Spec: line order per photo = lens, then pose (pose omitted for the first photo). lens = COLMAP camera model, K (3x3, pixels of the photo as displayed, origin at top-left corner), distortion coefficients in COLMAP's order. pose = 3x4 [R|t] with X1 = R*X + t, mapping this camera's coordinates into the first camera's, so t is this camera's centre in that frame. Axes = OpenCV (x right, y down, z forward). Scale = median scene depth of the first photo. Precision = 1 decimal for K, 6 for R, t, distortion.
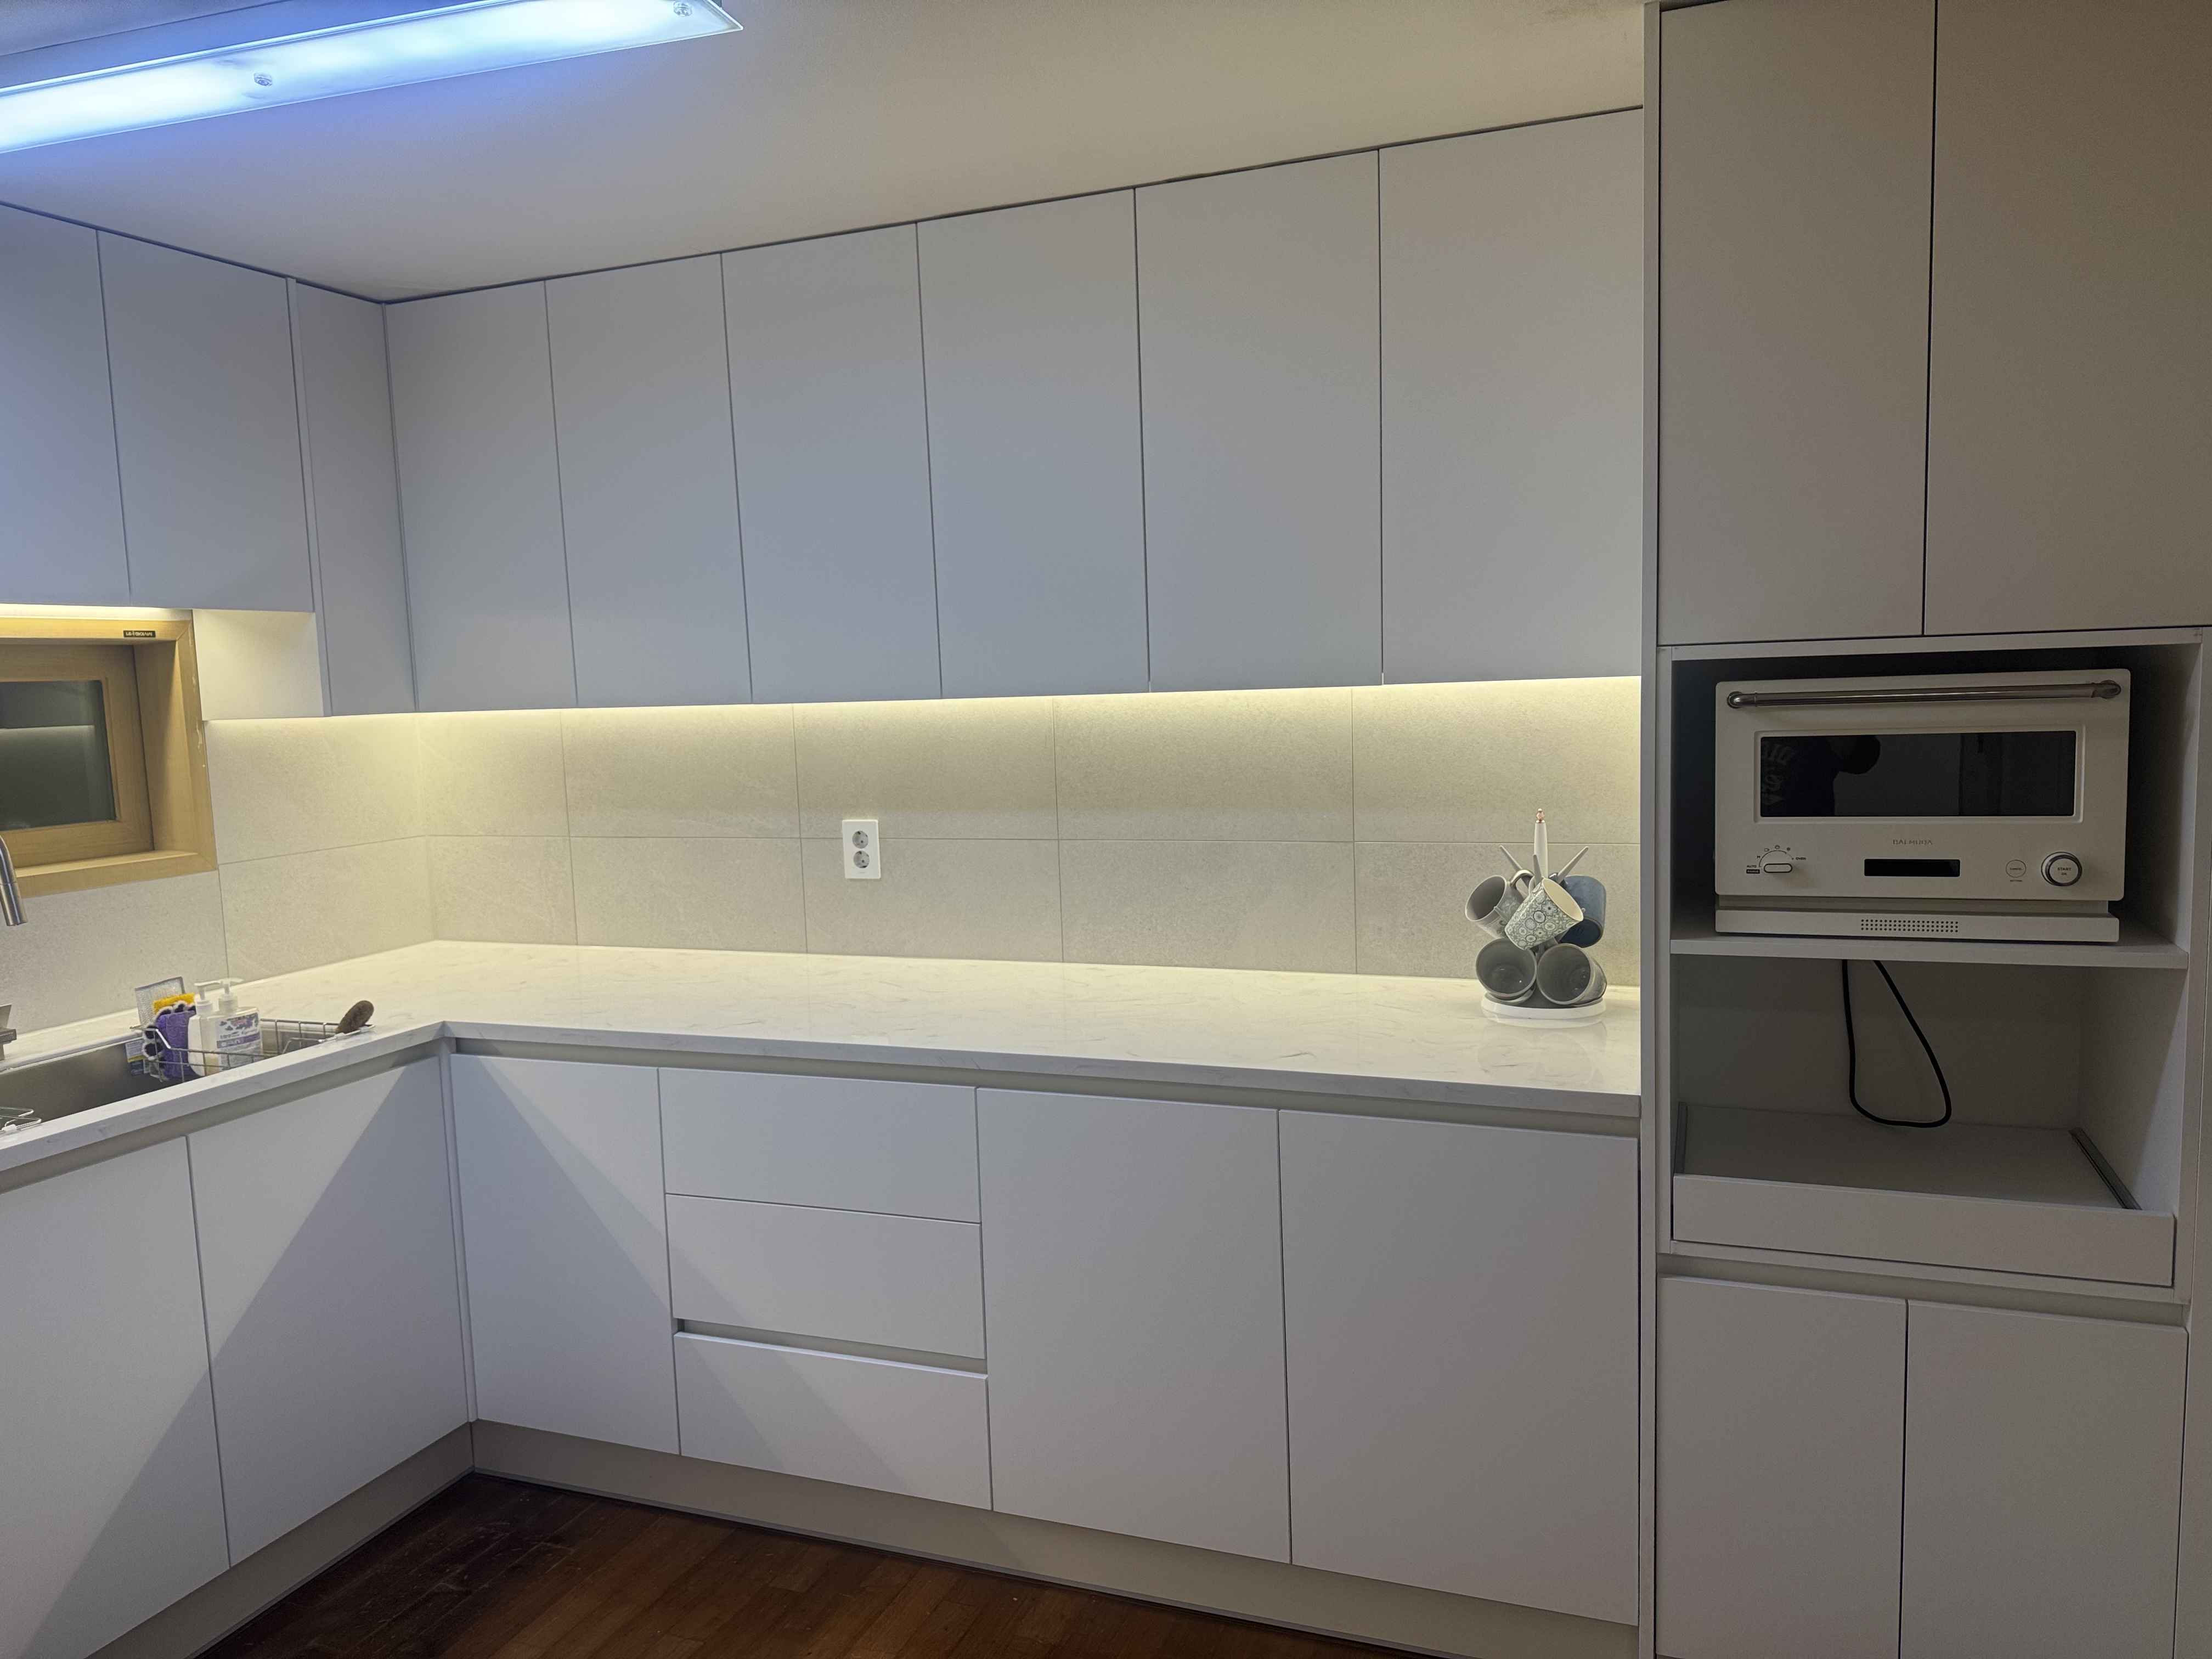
lens RADIAL K [[1513.4, 0, 1103.0], [0, 1513.4, 829.9], [0, 0, 1]] dist [0.038866, -0.061407]
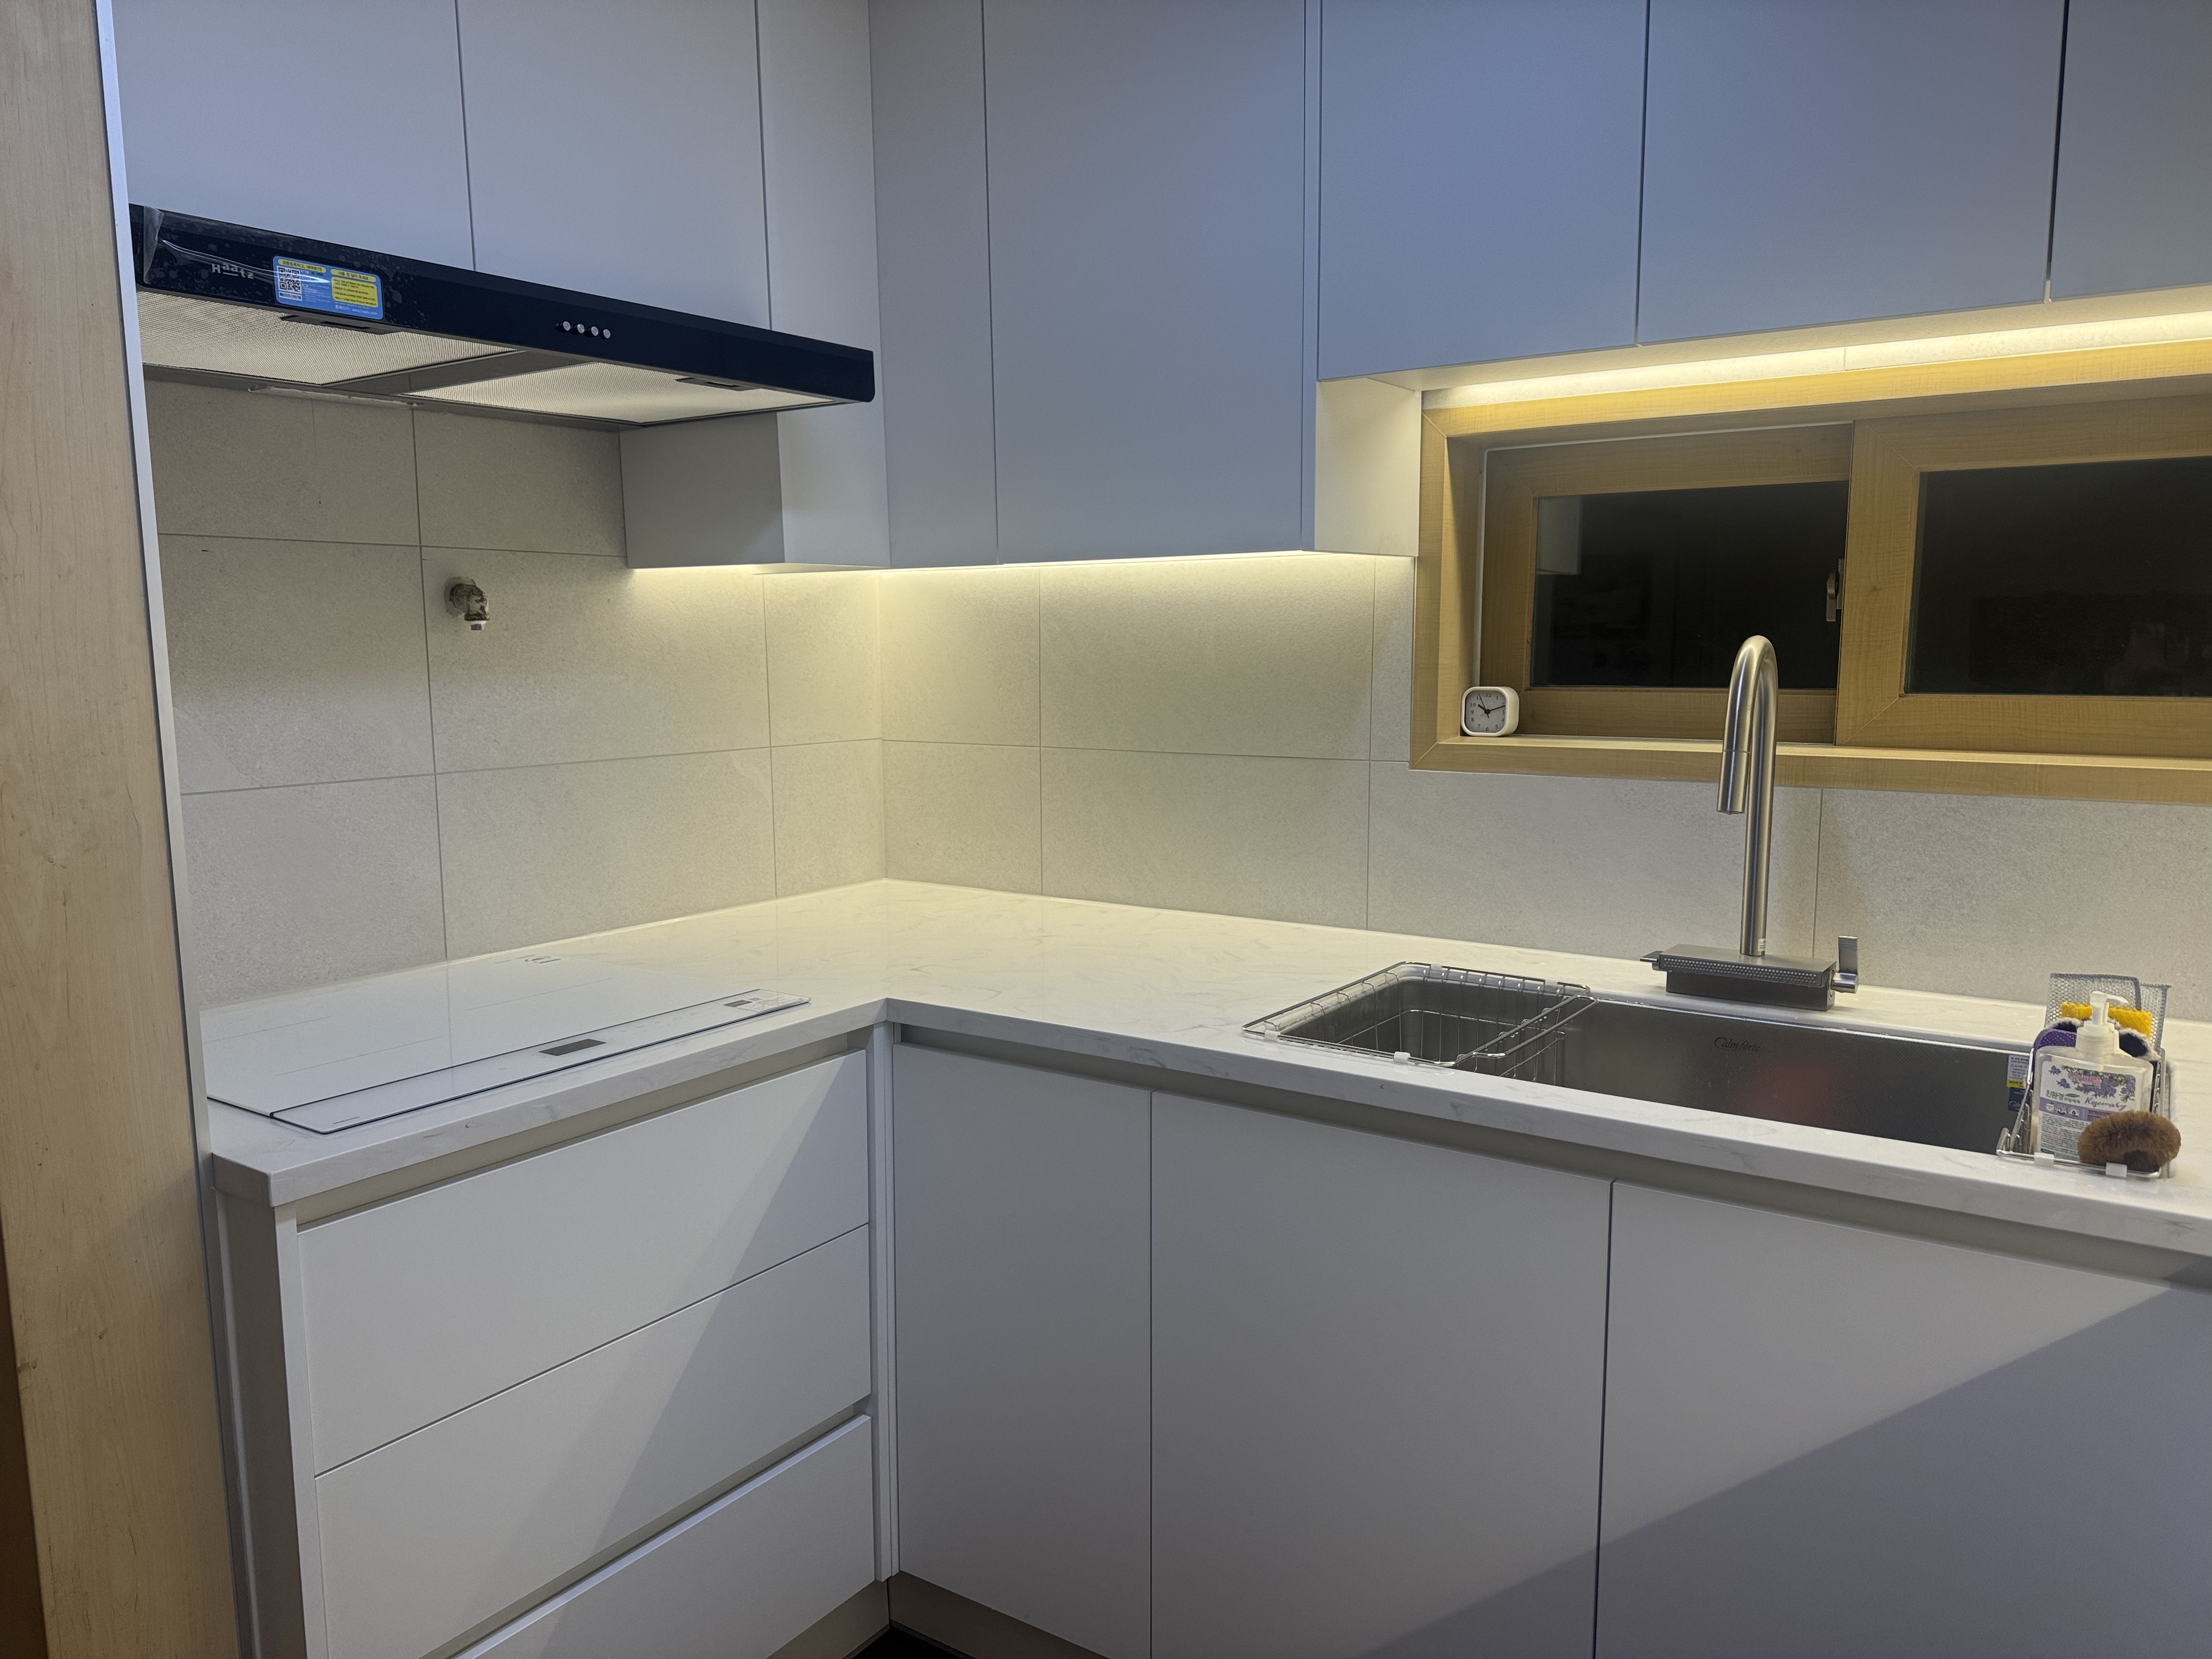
lens RADIAL K [[1535.3, 0, 1111.5], [0, 1535.3, 839.6], [0, 0, 1]] dist [0.118110, -0.197727]
pose [[-0.231799, 0.161010, -0.959346, 0.017710], [-0.083182, 0.979314, 0.184459, -0.025589], [0.969201, 0.122558, -0.213610, 0.720644]]
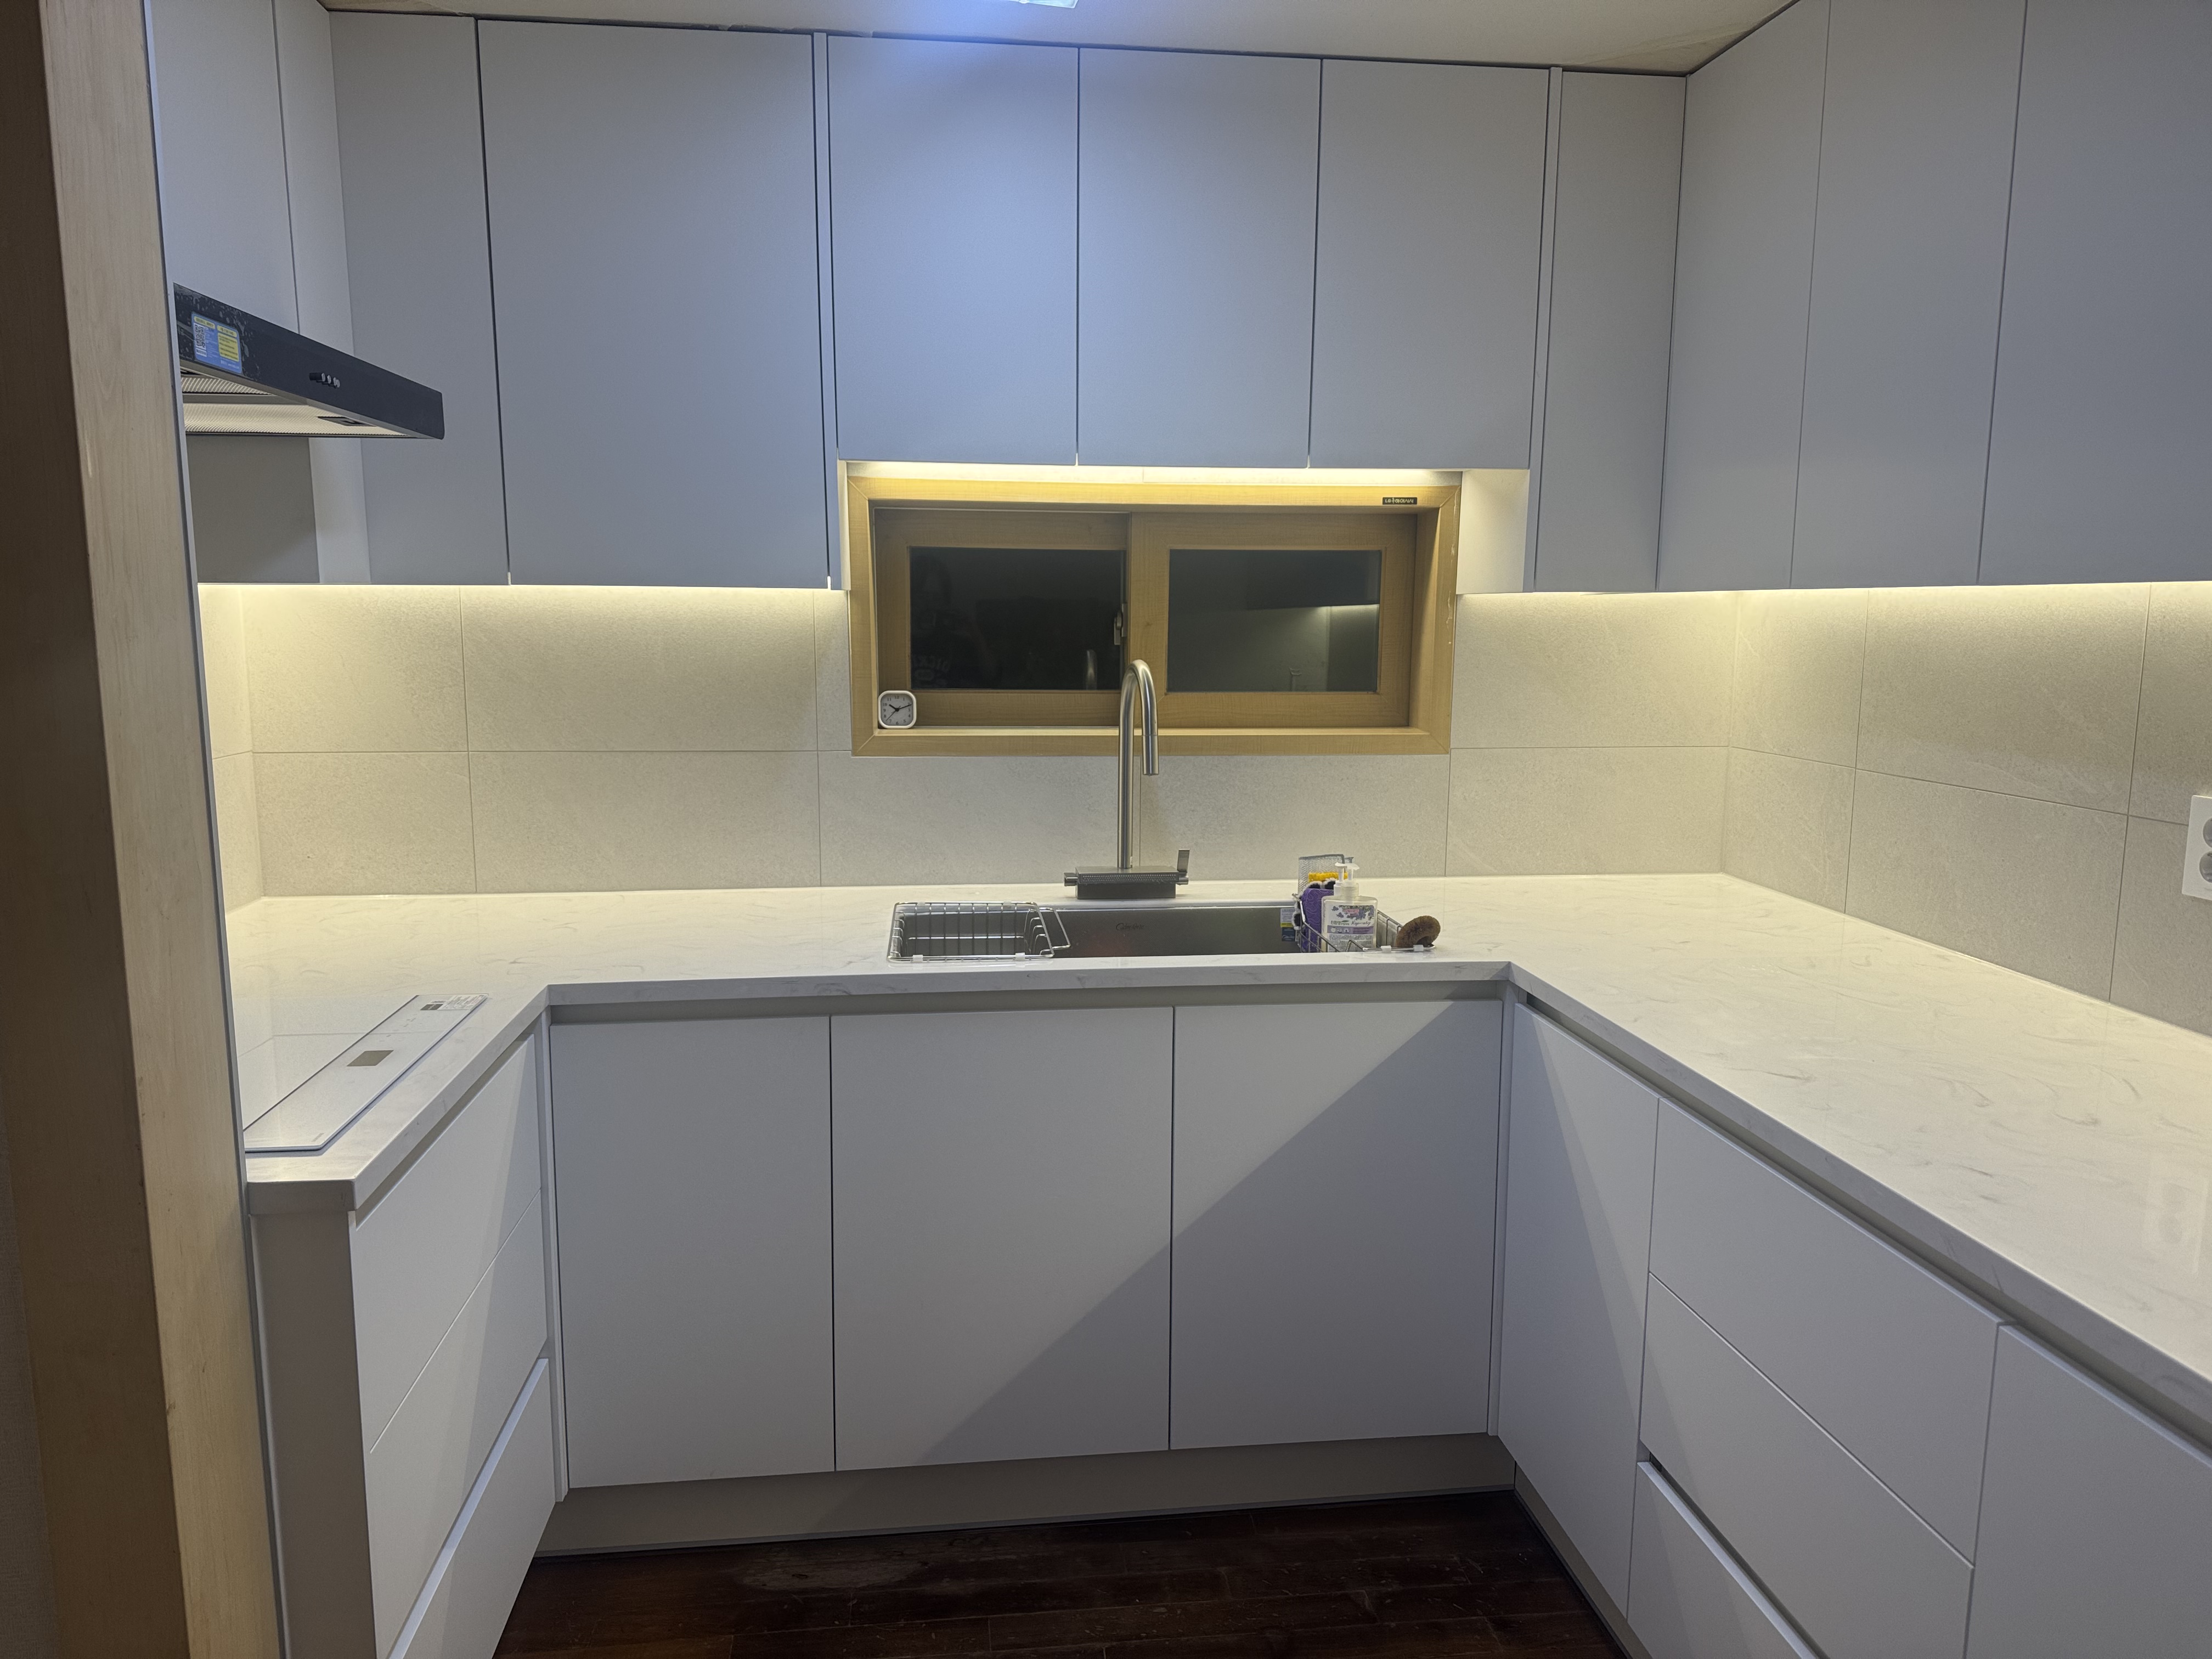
lens RADIAL K [[1535.3, 0, 1111.5], [0, 1535.3, 839.6], [0, 0, 1]] dist [0.118110, -0.197727]
pose [[0.470114, 0.166486, -0.866762, 0.173855], [-0.110727, 0.985415, 0.129220, -0.023385], [0.875633, 0.035225, 0.481691, 0.375704]]
